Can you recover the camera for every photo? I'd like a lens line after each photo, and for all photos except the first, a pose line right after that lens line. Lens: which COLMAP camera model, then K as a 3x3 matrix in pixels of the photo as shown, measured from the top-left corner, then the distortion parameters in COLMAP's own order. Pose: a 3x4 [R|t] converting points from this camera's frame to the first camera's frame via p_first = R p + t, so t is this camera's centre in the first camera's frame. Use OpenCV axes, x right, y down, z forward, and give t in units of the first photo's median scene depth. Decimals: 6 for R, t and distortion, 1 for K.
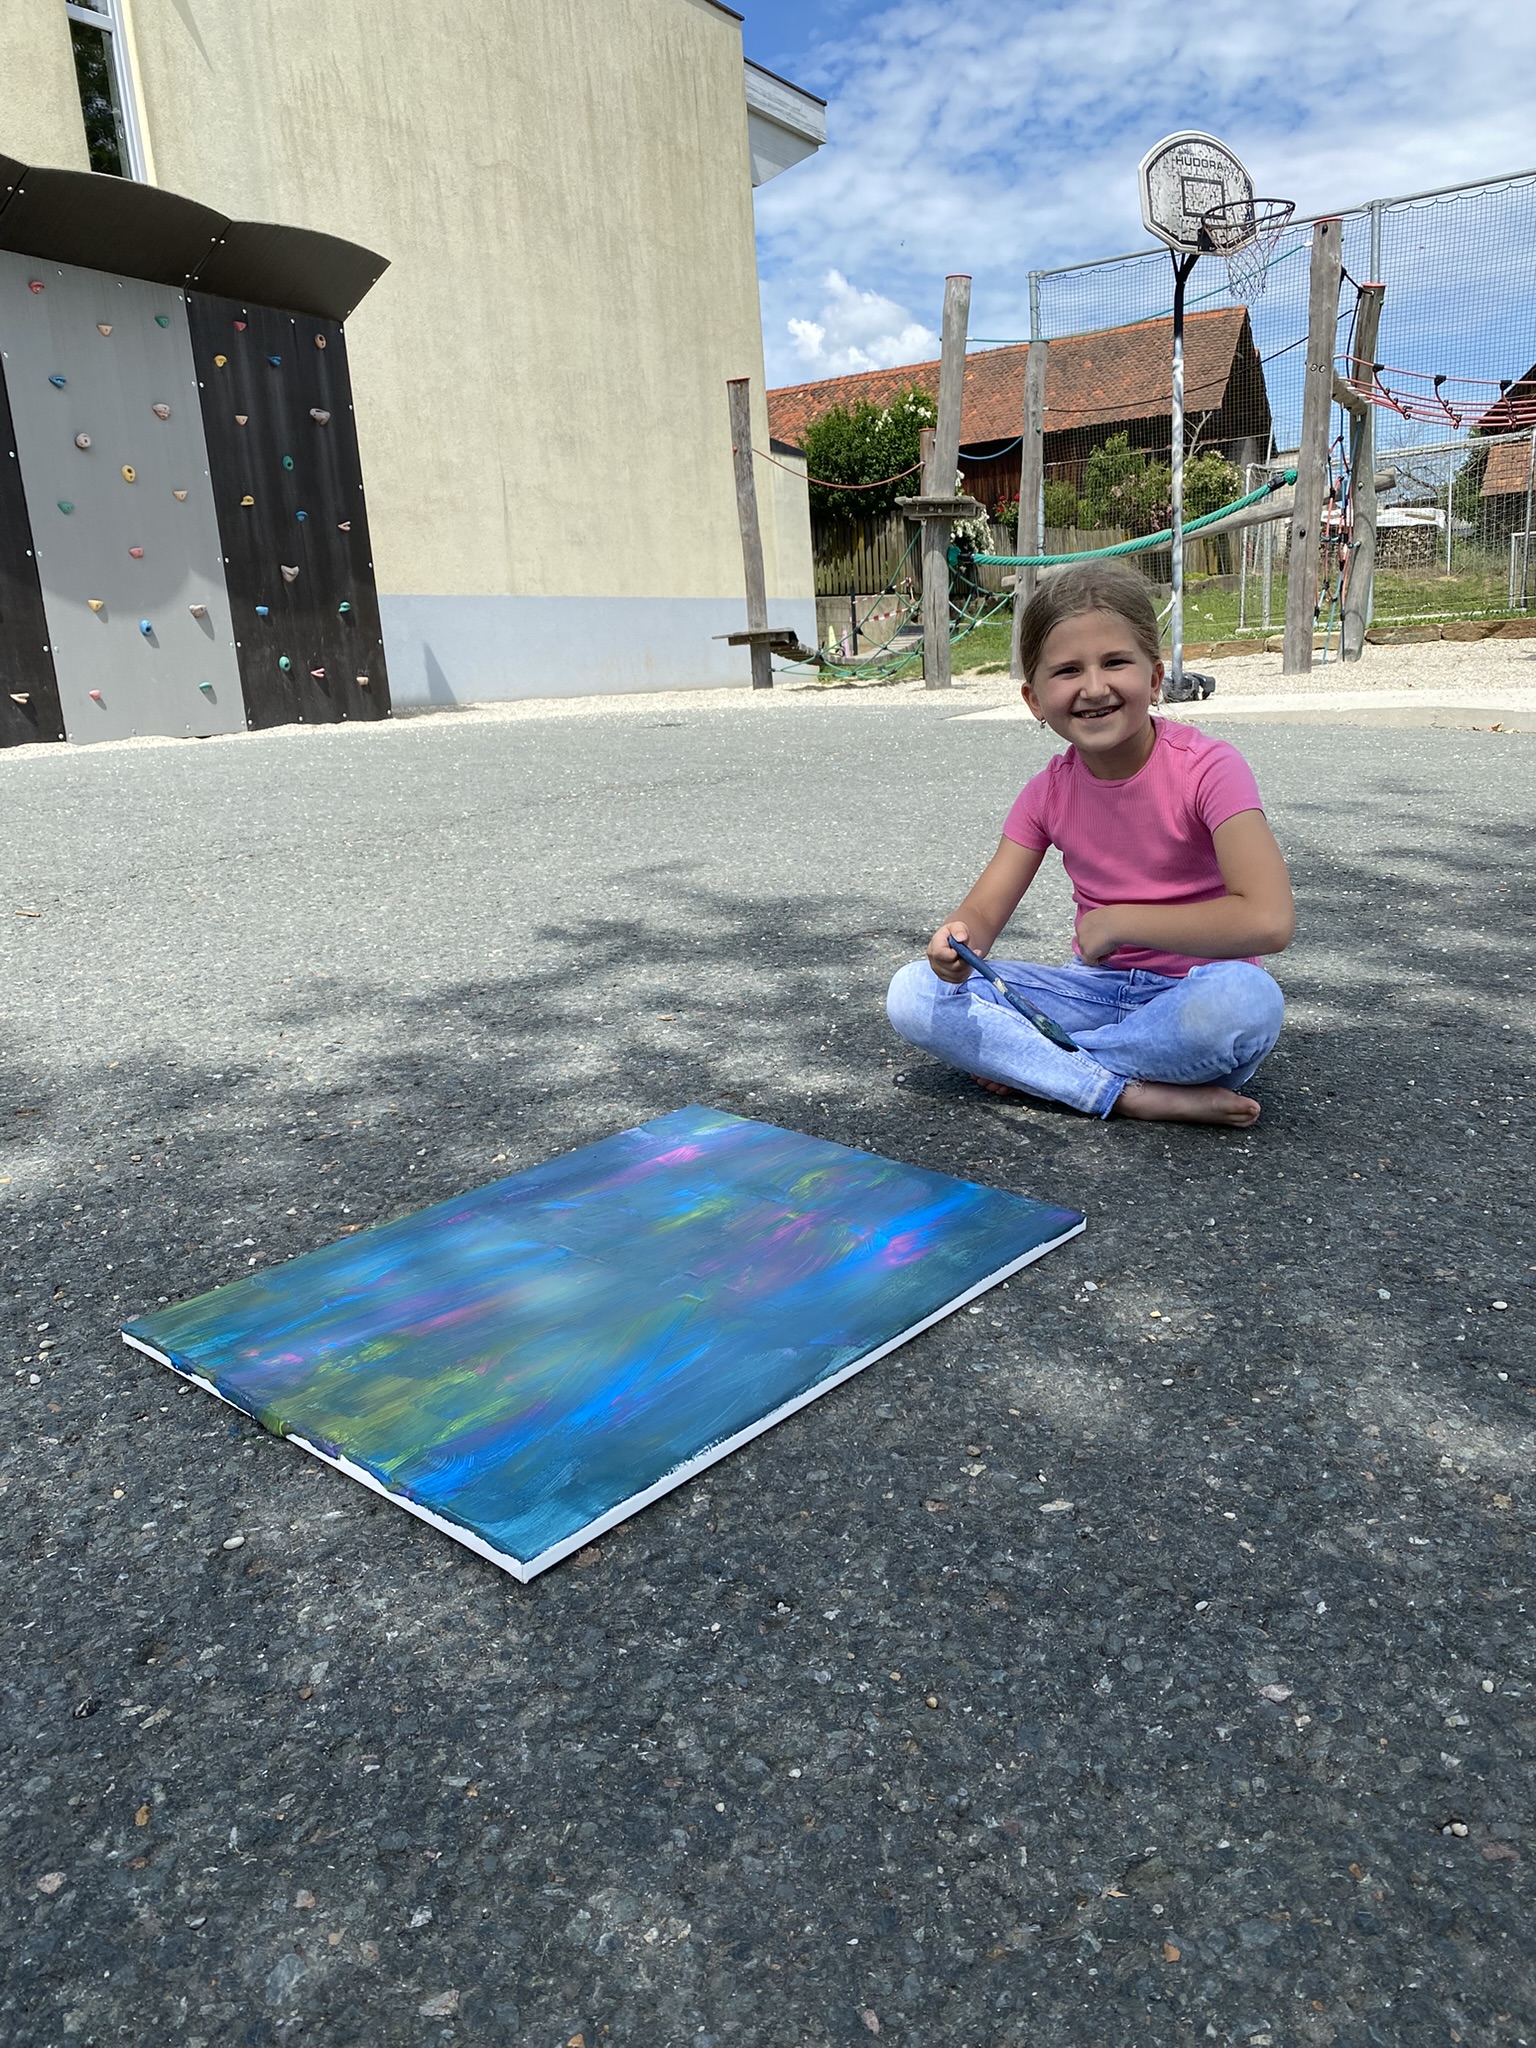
lens RADIAL K [[1550.7, 0, 738.6], [0, 1550.7, 1061.9], [0, 0, 1]] dist [0.025211, -0.026968]
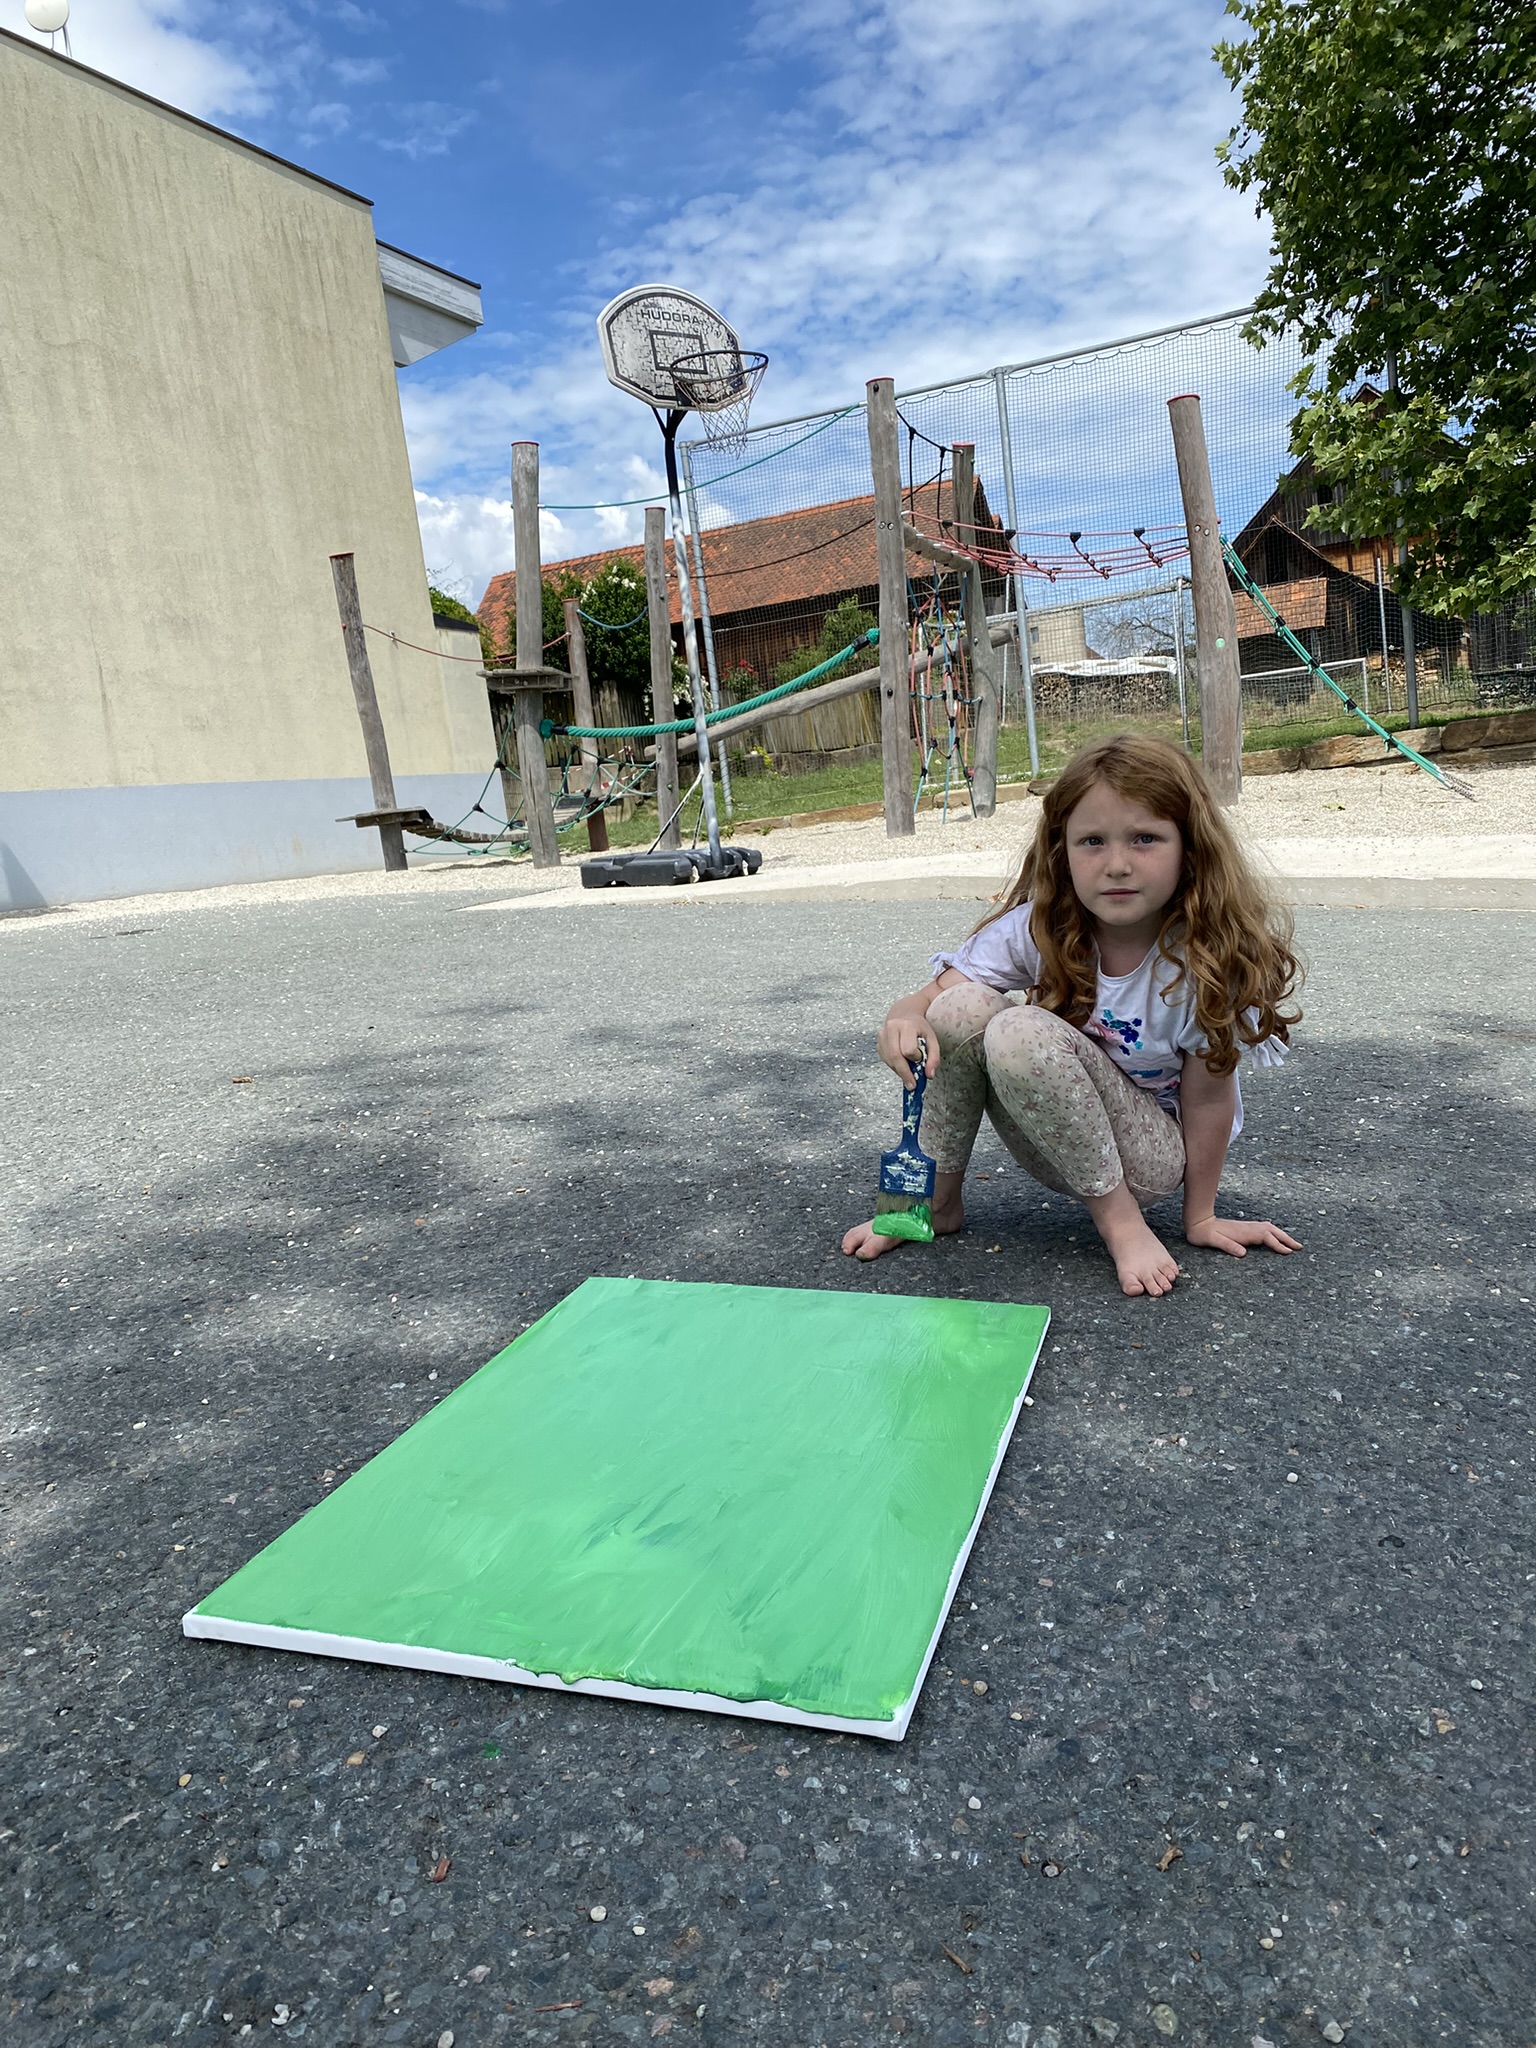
lens RADIAL K [[1550.7, 0, 762.3], [0, 1550.7, 1061.5], [0, 0, 1]] dist [0.025211, -0.026968]
pose [[0.991440, -0.065708, 0.112823, 0.115558], [0.076493, 0.992621, -0.094088, -0.021420], [-0.105808, 0.101912, 0.989150, 0.061498]]
